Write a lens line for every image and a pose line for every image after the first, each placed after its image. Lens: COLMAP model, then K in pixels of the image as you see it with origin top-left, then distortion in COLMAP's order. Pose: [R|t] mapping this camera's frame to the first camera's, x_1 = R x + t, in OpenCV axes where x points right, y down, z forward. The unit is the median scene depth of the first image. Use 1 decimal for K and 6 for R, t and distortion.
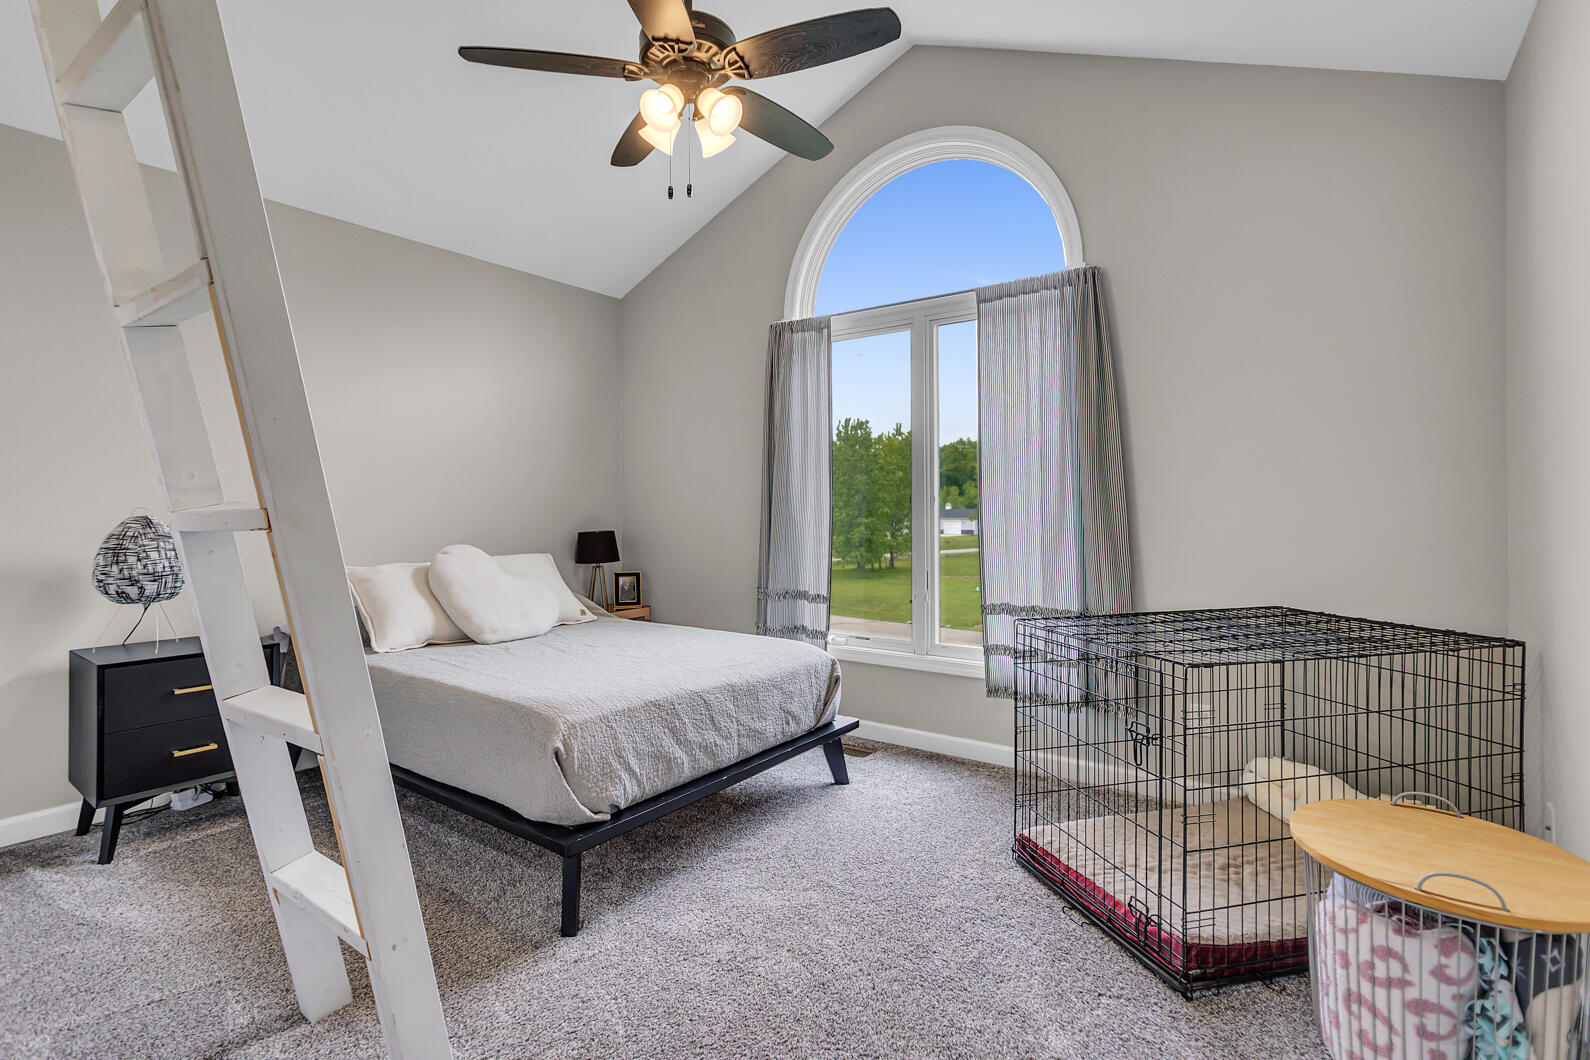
lens RADIAL K [[764.6, 0, 786.7], [0, 764.6, 521.2], [0, 0, 1]] dist [-0.000786, 0.000292]
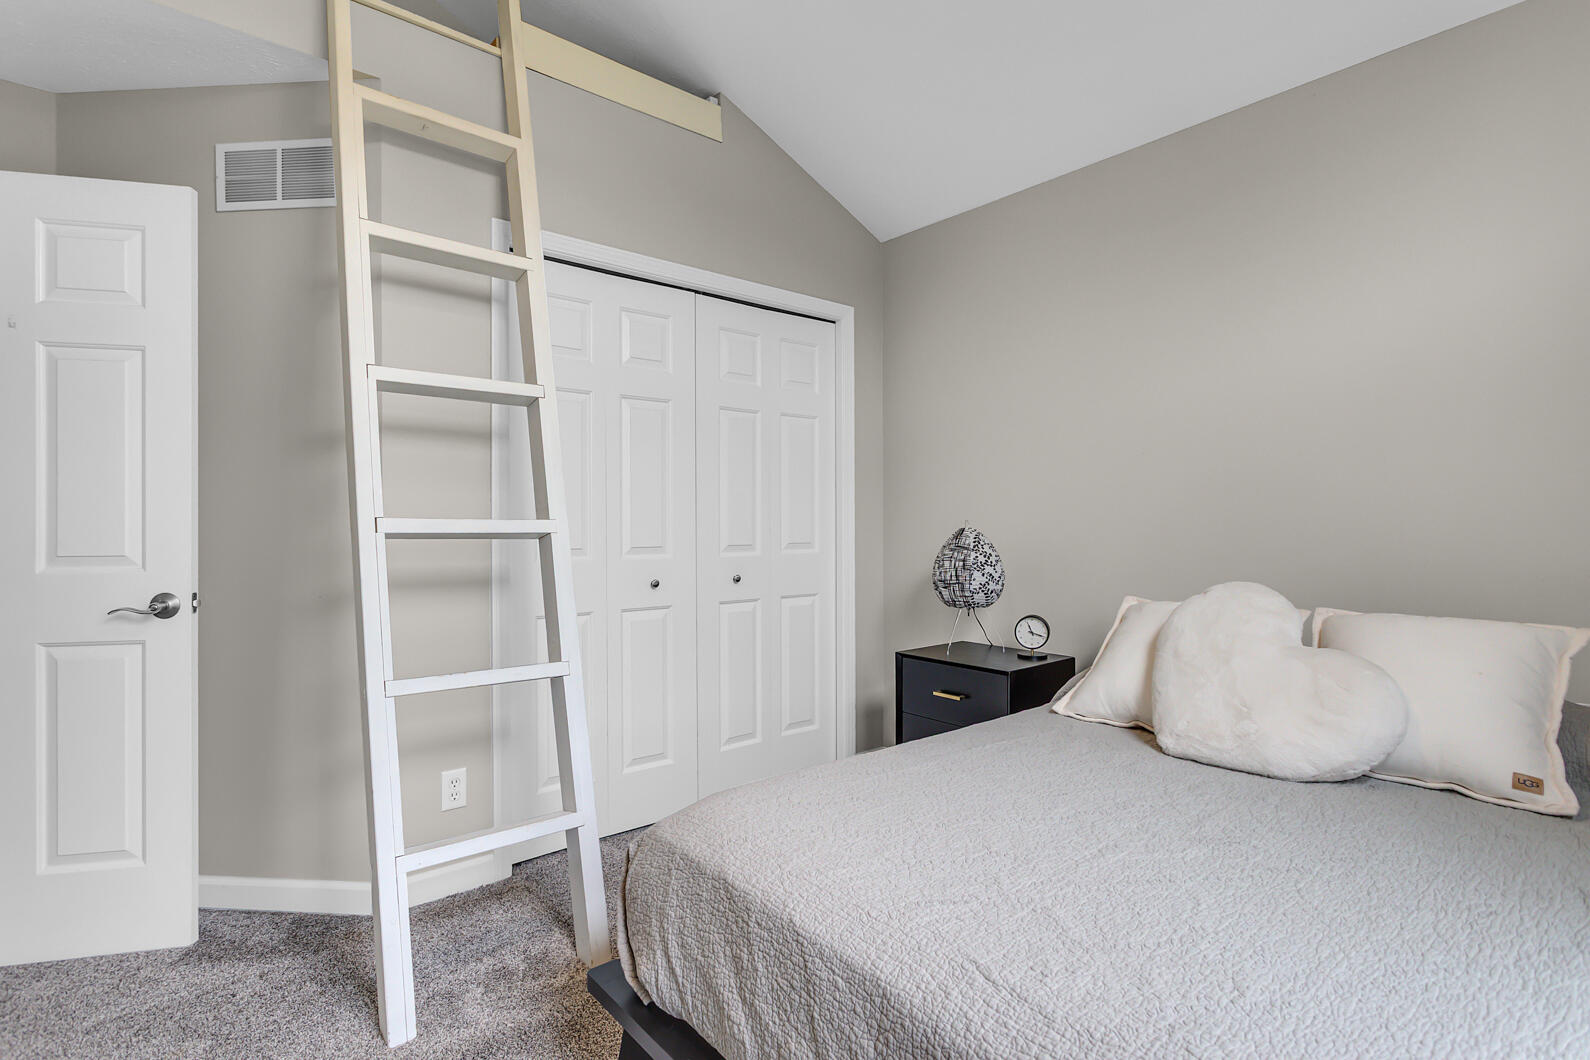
lens RADIAL K [[764.6, 0, 786.7], [0, 764.6, 521.2], [0, 0, 1]] dist [-0.000786, 0.000292]
pose [[-0.222114, 0.002044, -0.975019, 0.335337], [-0.015379, 0.999866, 0.005599, -0.023359], [0.974900, 0.016238, -0.222052, 1.124016]]
